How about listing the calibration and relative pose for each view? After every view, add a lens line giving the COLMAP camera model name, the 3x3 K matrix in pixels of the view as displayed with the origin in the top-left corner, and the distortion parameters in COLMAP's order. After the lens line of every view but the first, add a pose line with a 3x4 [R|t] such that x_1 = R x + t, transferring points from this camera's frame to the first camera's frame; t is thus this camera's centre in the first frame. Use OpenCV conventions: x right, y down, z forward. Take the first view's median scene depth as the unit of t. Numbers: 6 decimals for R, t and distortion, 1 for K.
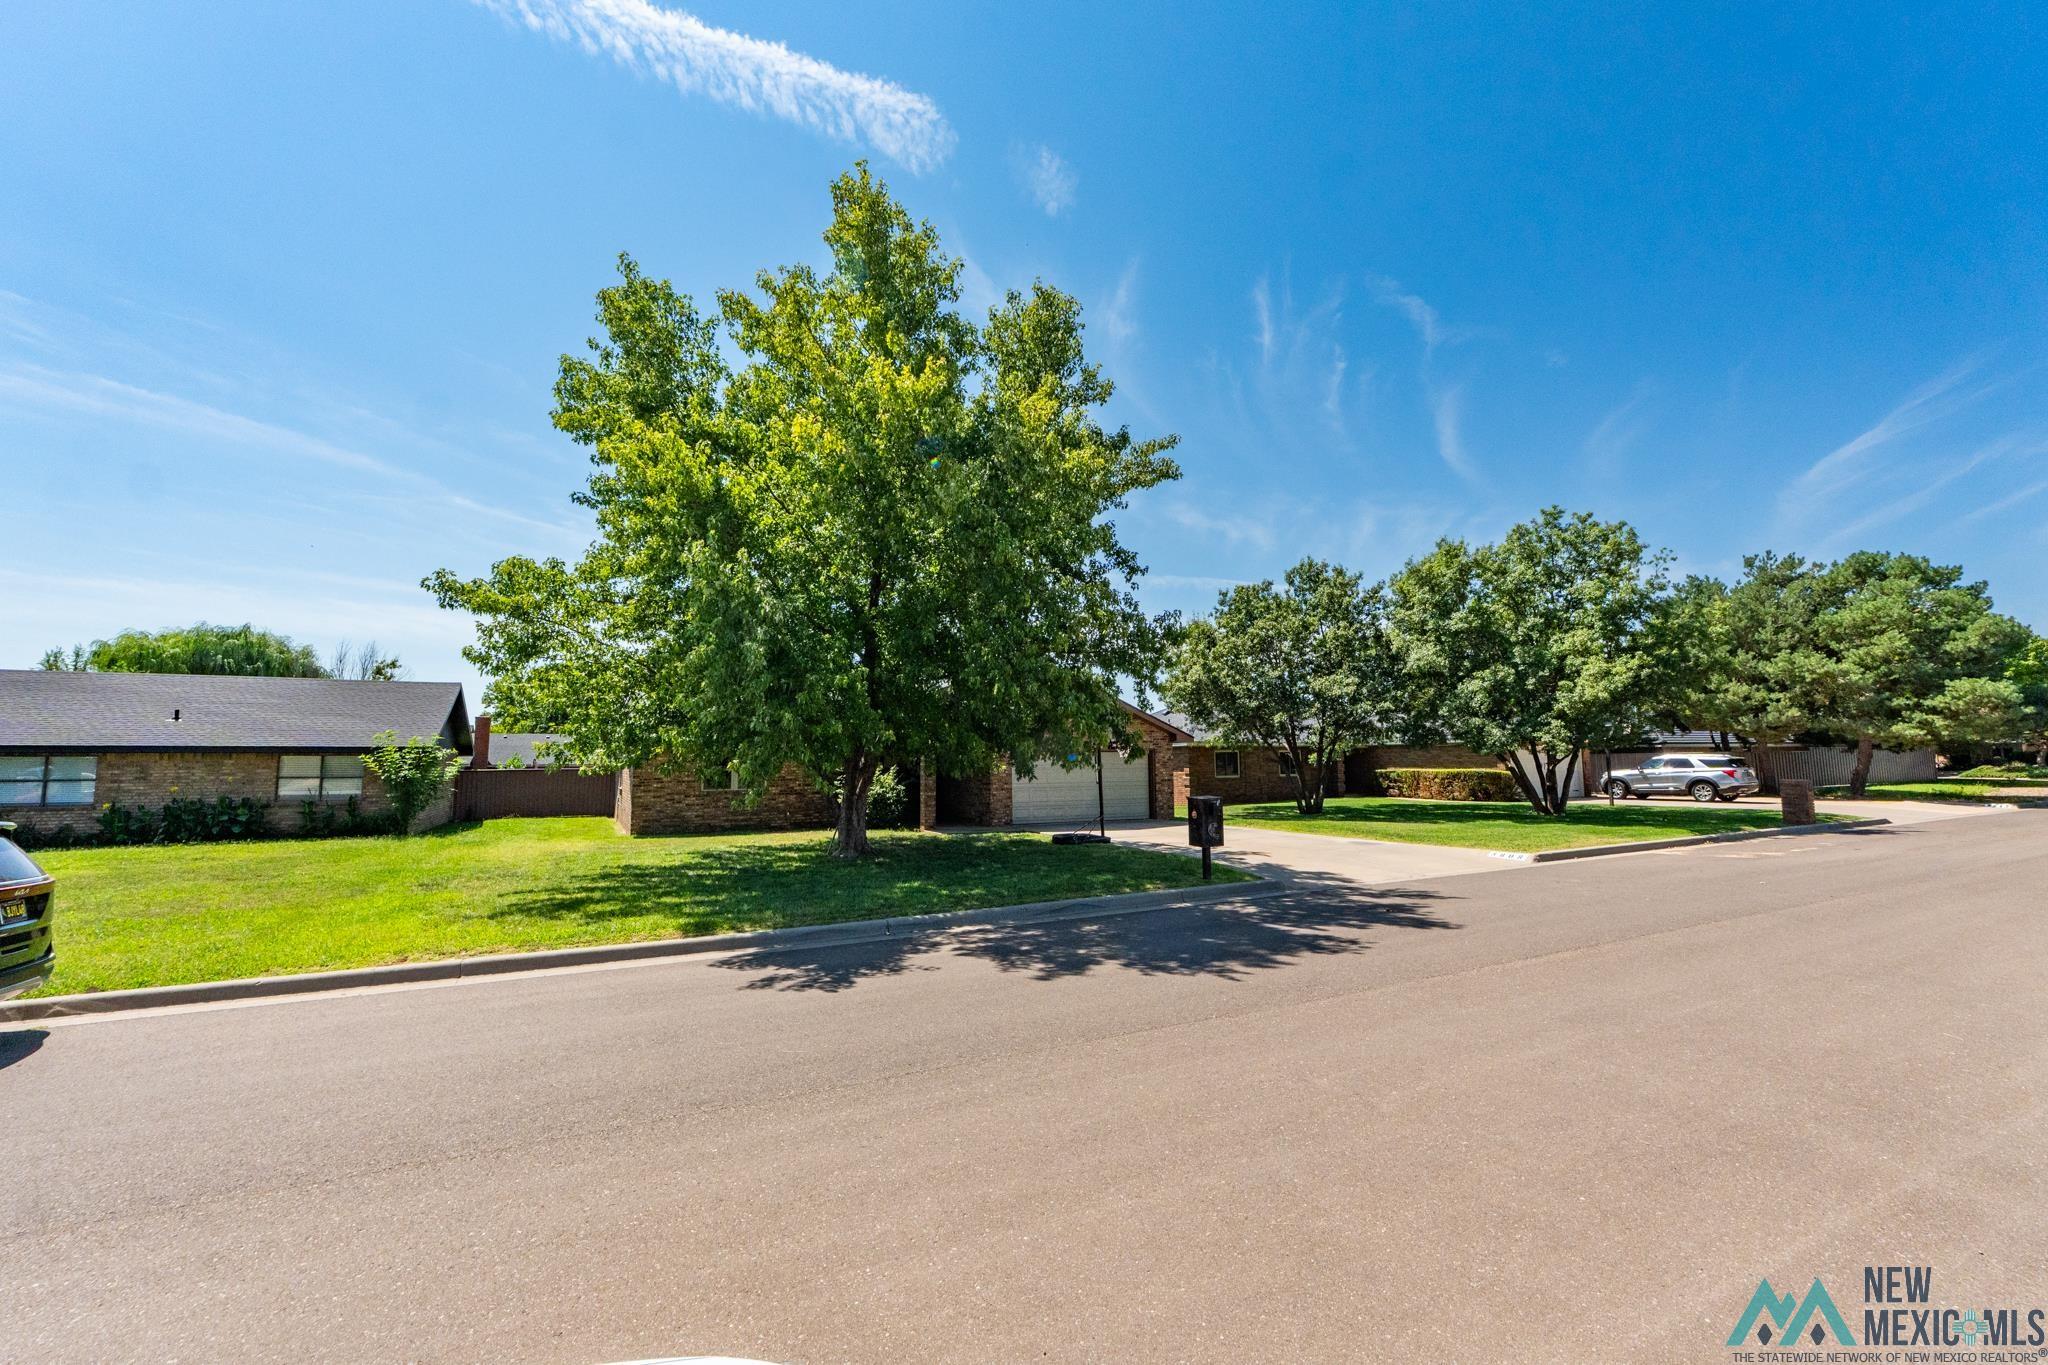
lens RADIAL K [[875.4, 0, 1027.7], [0, 875.4, 689.6], [0, 0, 1]] dist [-0.004754, 0.000025]
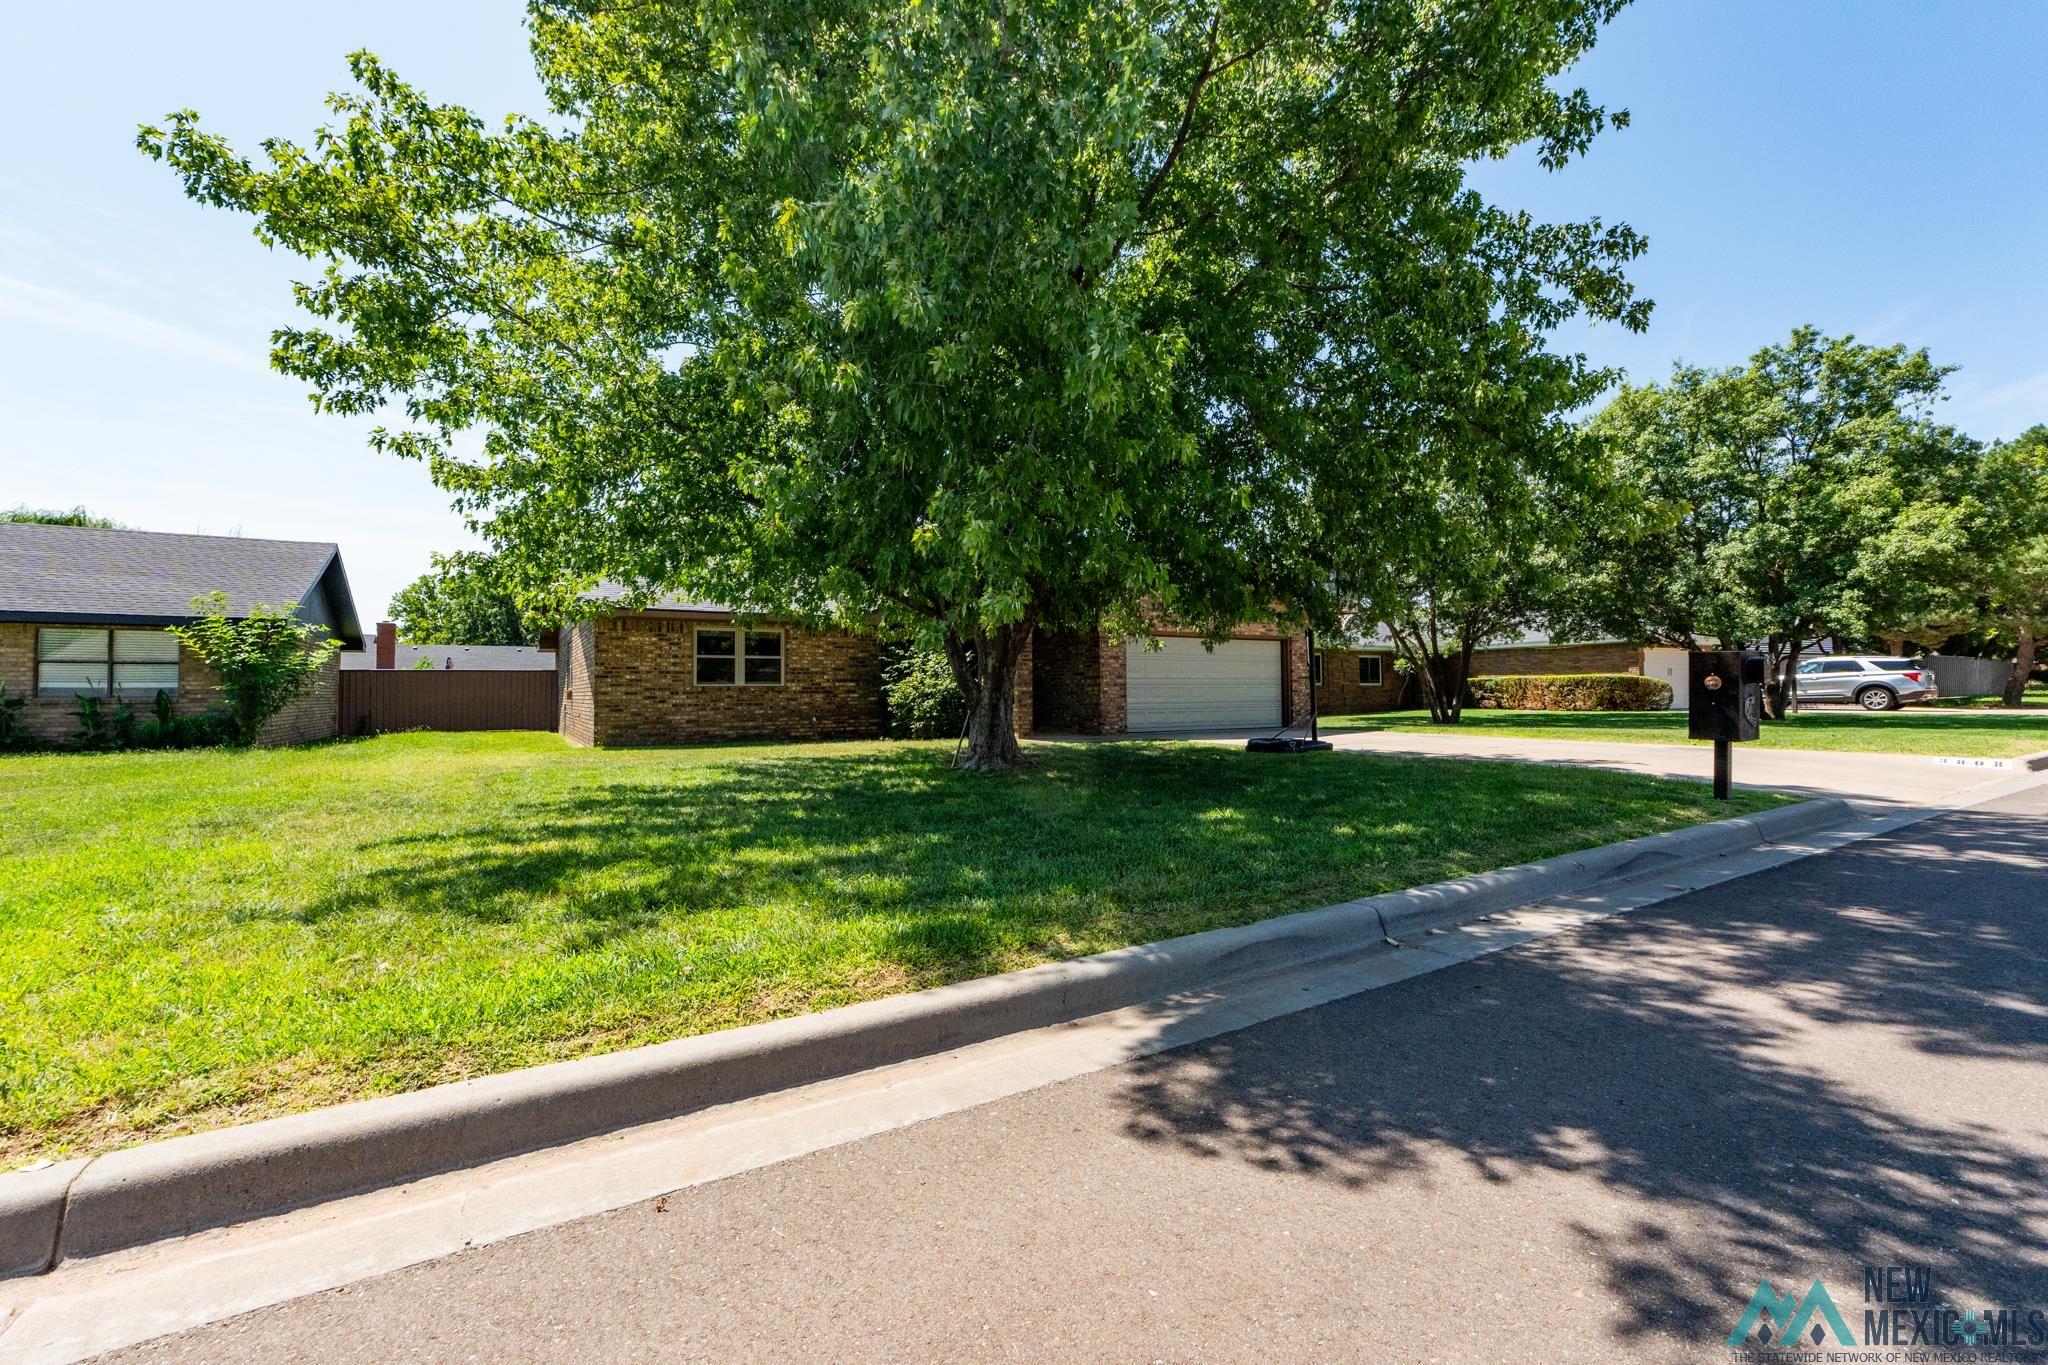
lens RADIAL K [[875.4, 0, 1030.7], [0, 875.4, 689.0], [0, 0, 1]] dist [-0.004754, 0.000025]
pose [[0.997503, 0.001439, 0.070616, -0.152358], [-0.007071, 0.996804, 0.079576, 0.060518], [-0.070276, -0.079877, 0.994324, 0.279214]]
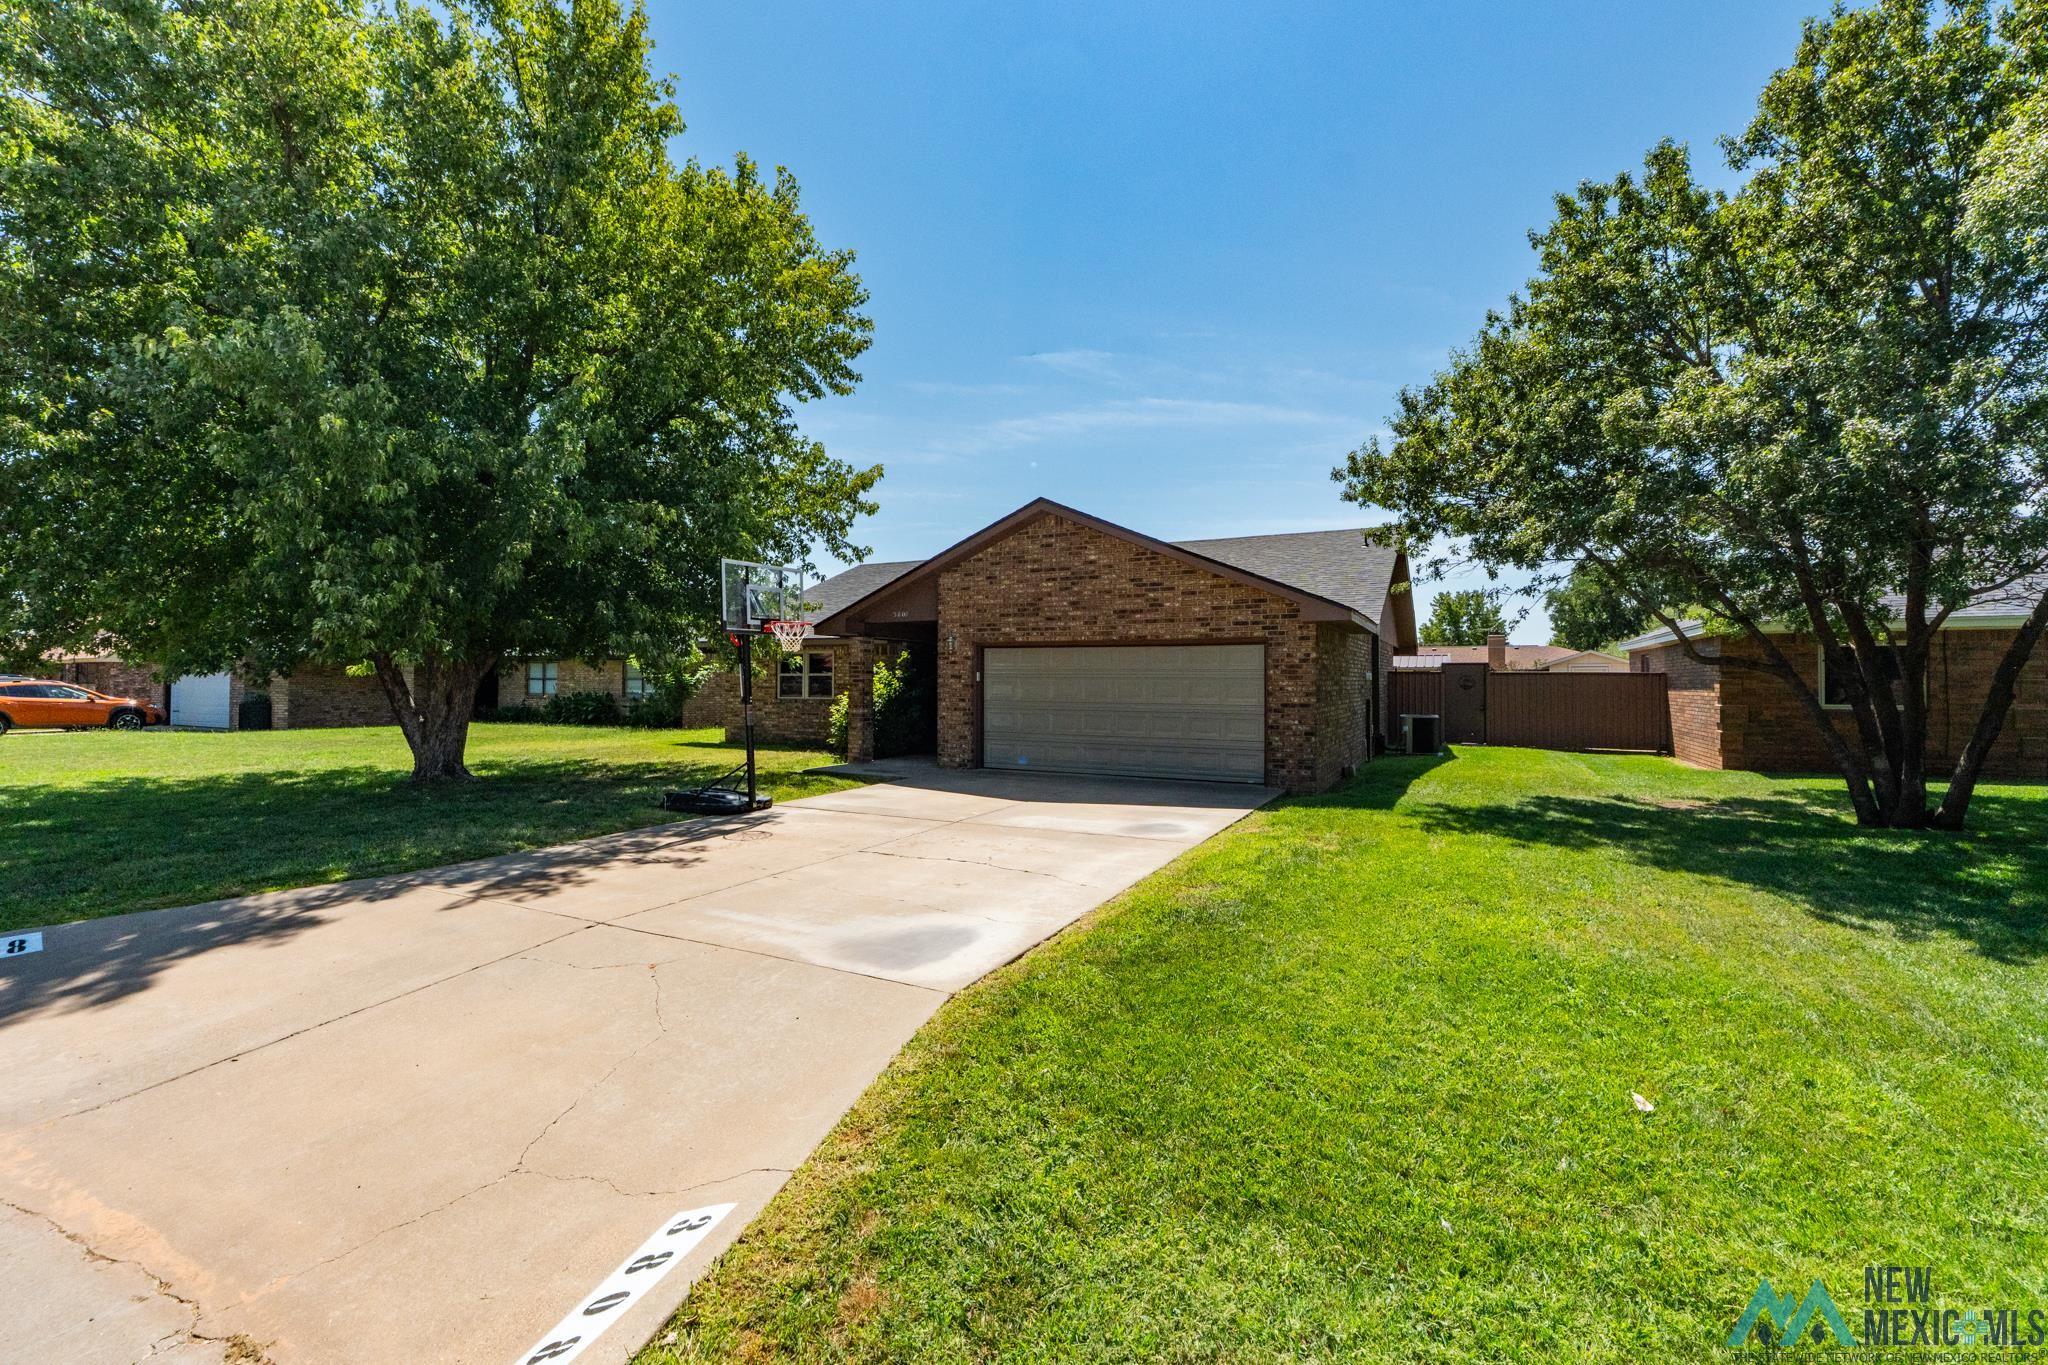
lens RADIAL K [[875.4, 0, 1040.6], [0, 875.4, 689.6], [0, 0, 1]] dist [-0.004754, 0.000025]
pose [[0.589652, 0.019343, -0.807426, 0.514167], [0.061504, 0.995735, 0.068769, 0.062854], [0.805312, -0.090210, 0.585948, 0.703742]]
